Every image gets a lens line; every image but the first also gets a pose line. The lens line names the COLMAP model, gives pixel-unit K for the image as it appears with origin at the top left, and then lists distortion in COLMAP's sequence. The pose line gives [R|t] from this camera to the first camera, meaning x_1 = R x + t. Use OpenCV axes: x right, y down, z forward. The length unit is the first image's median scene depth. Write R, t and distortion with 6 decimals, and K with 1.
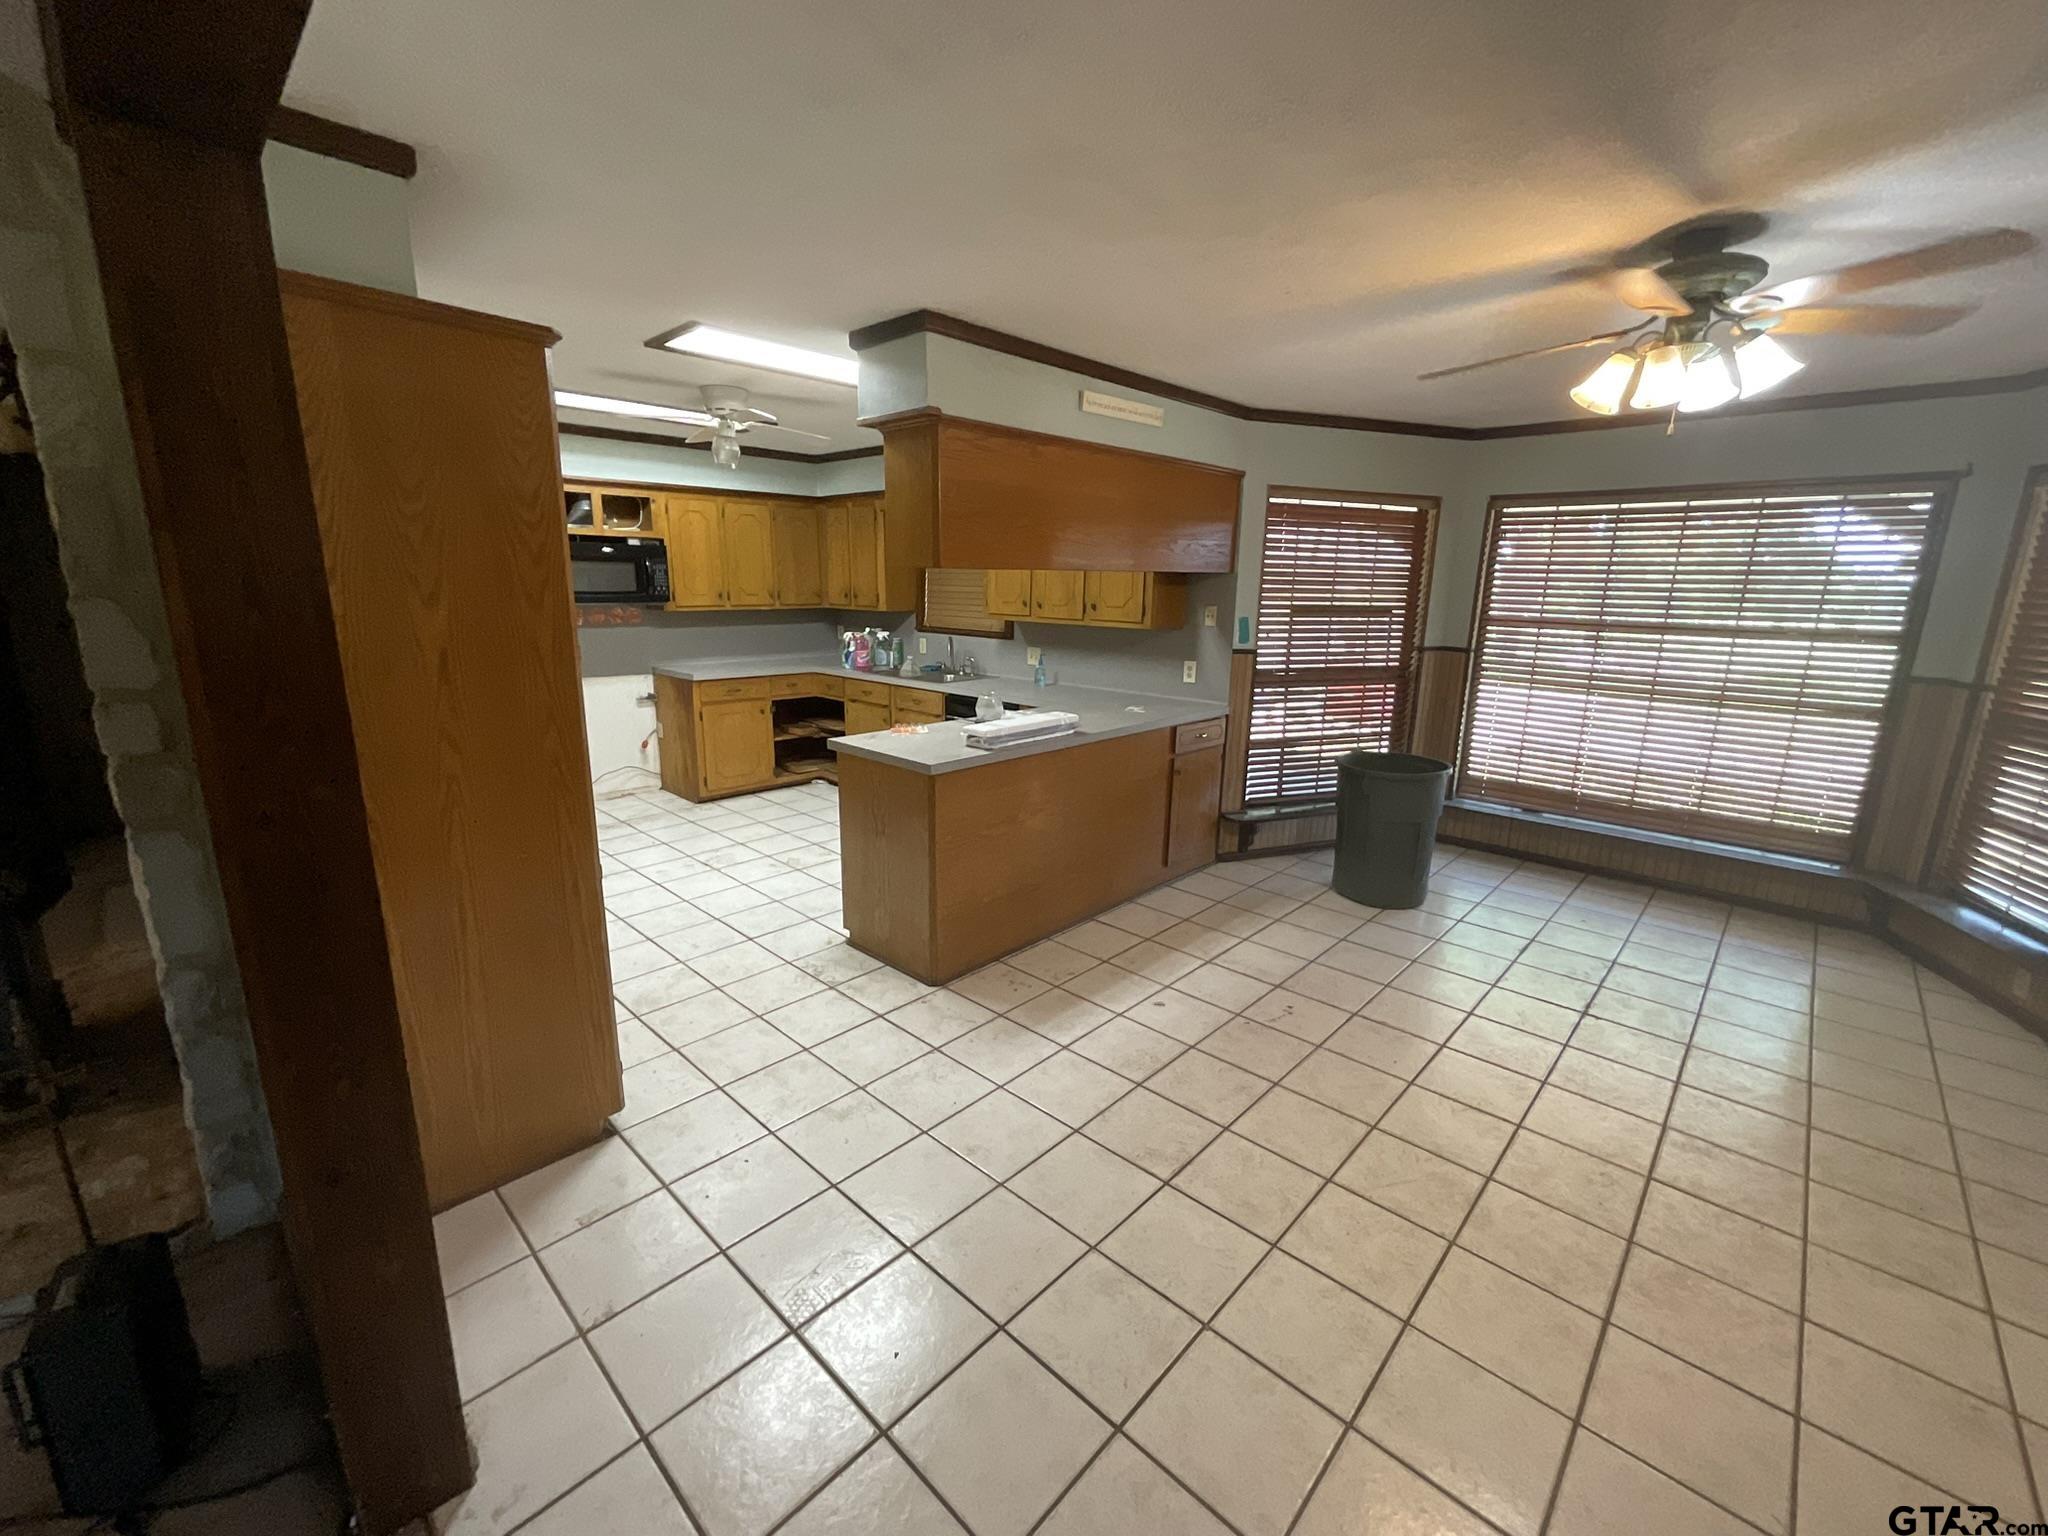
lens RADIAL K [[825.8, 0, 1022.7], [0, 825.8, 768.9], [0, 0, 1]] dist [0.002672, -0.002640]
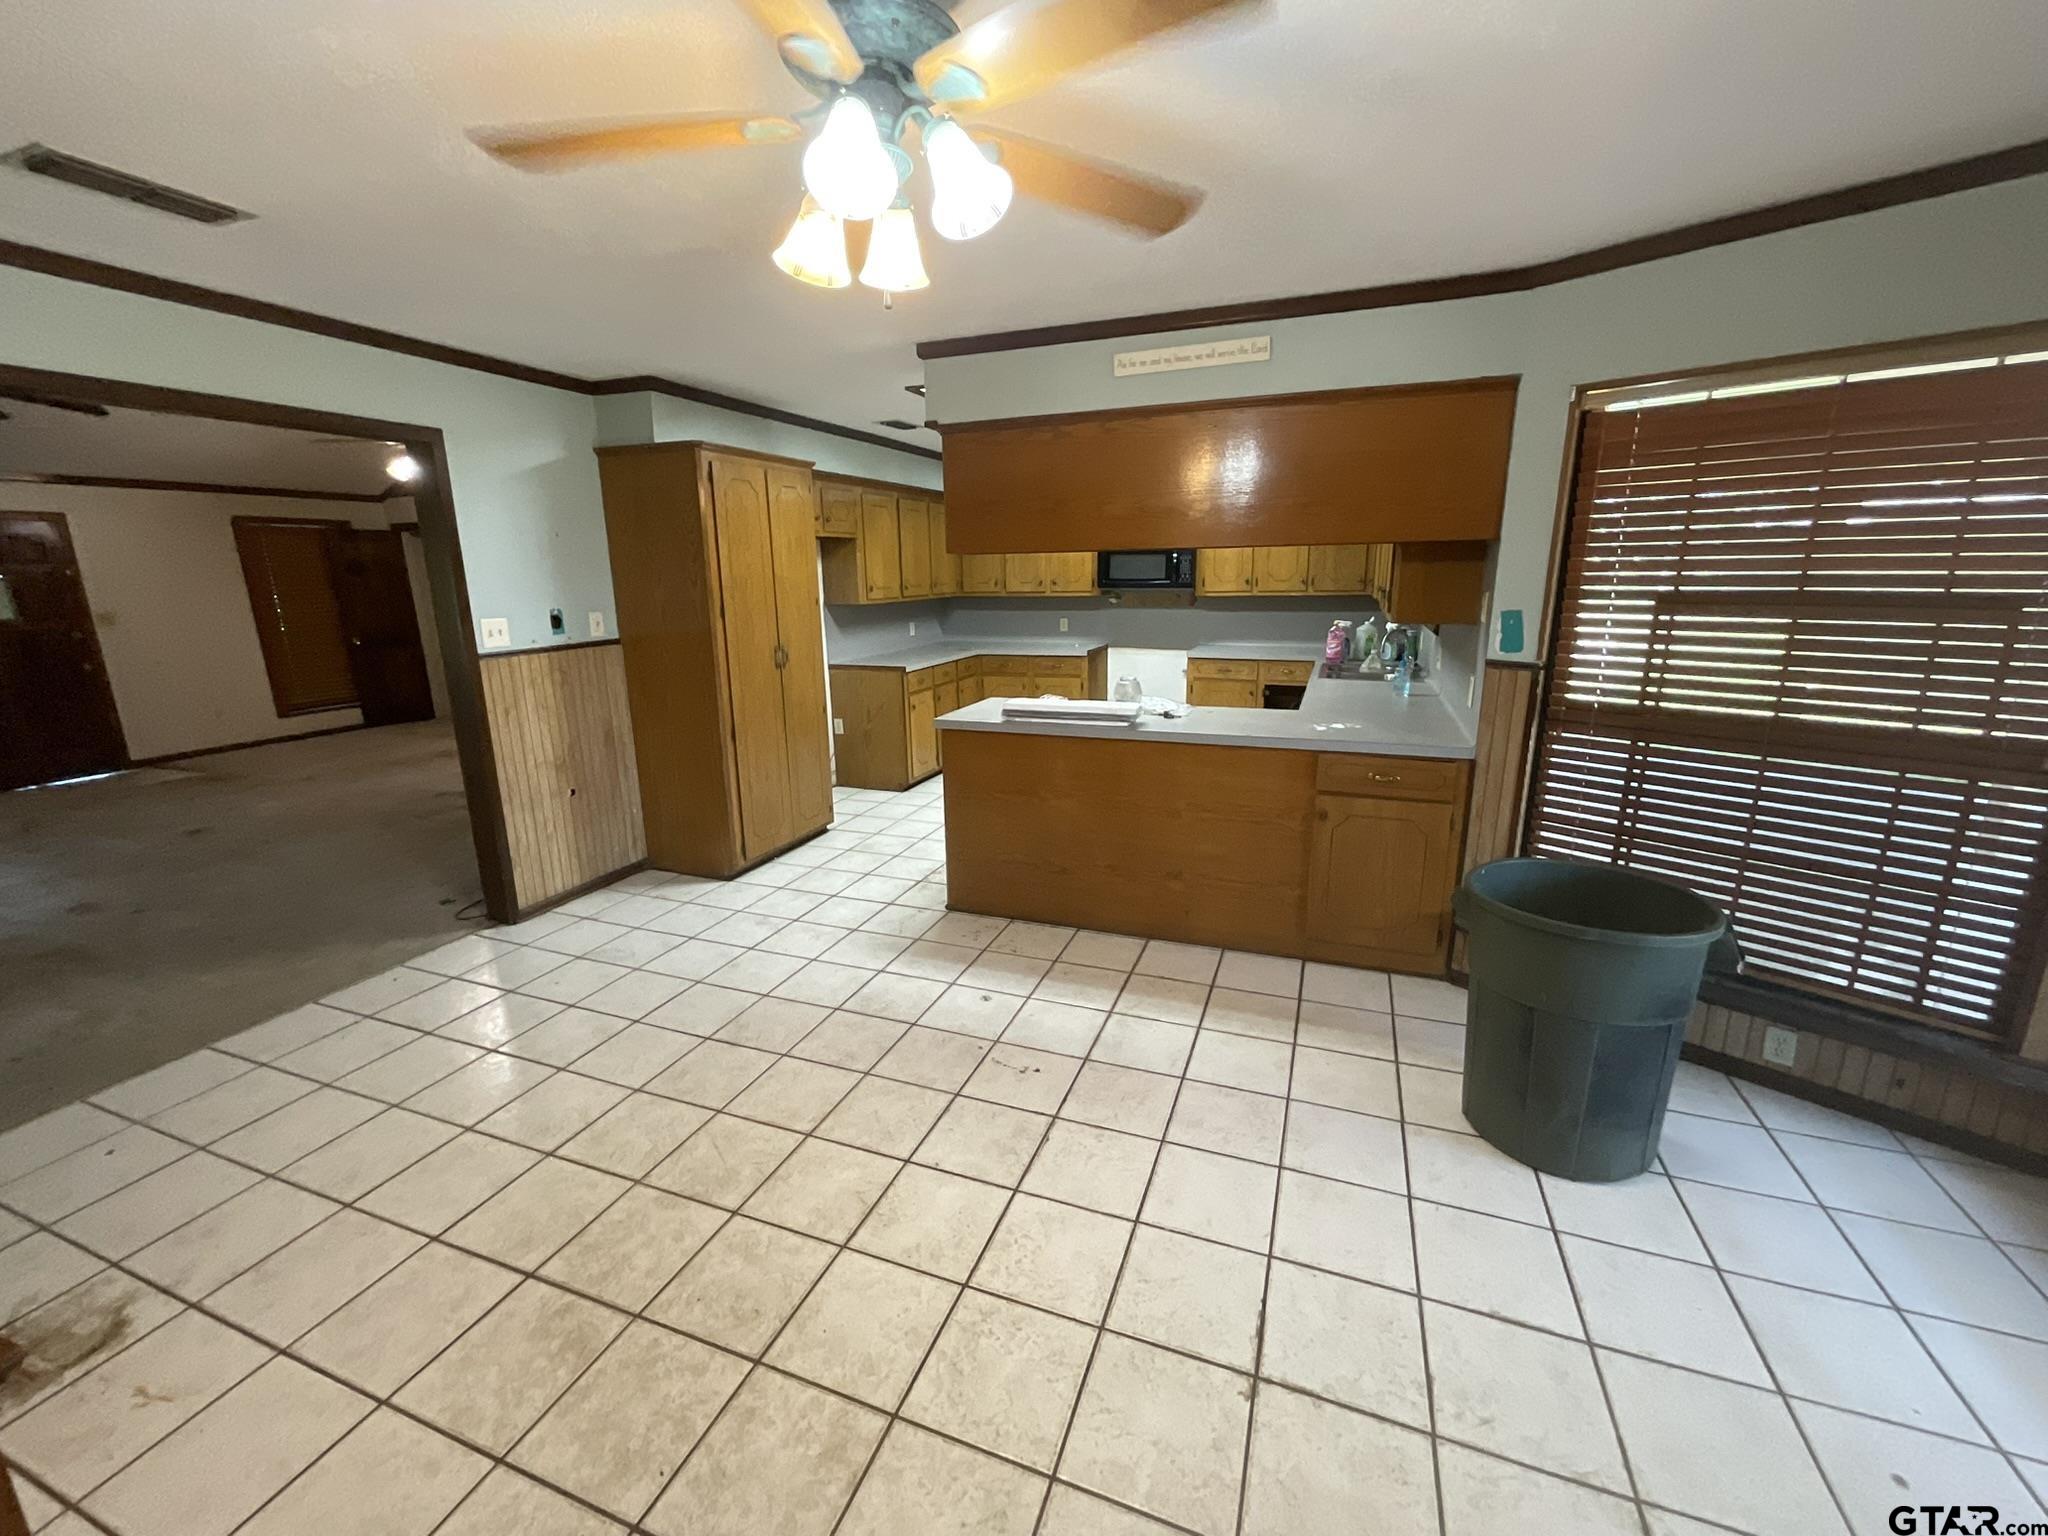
lens RADIAL K [[825.8, 0, 1029.5], [0, 825.8, 773.5], [0, 0, 1]] dist [0.002672, -0.002640]
pose [[0.395939, 0.200139, -0.896201, 0.673534], [-0.186574, 0.973136, 0.134893, -0.076444], [0.899123, 0.113798, 0.422643, 0.405003]]
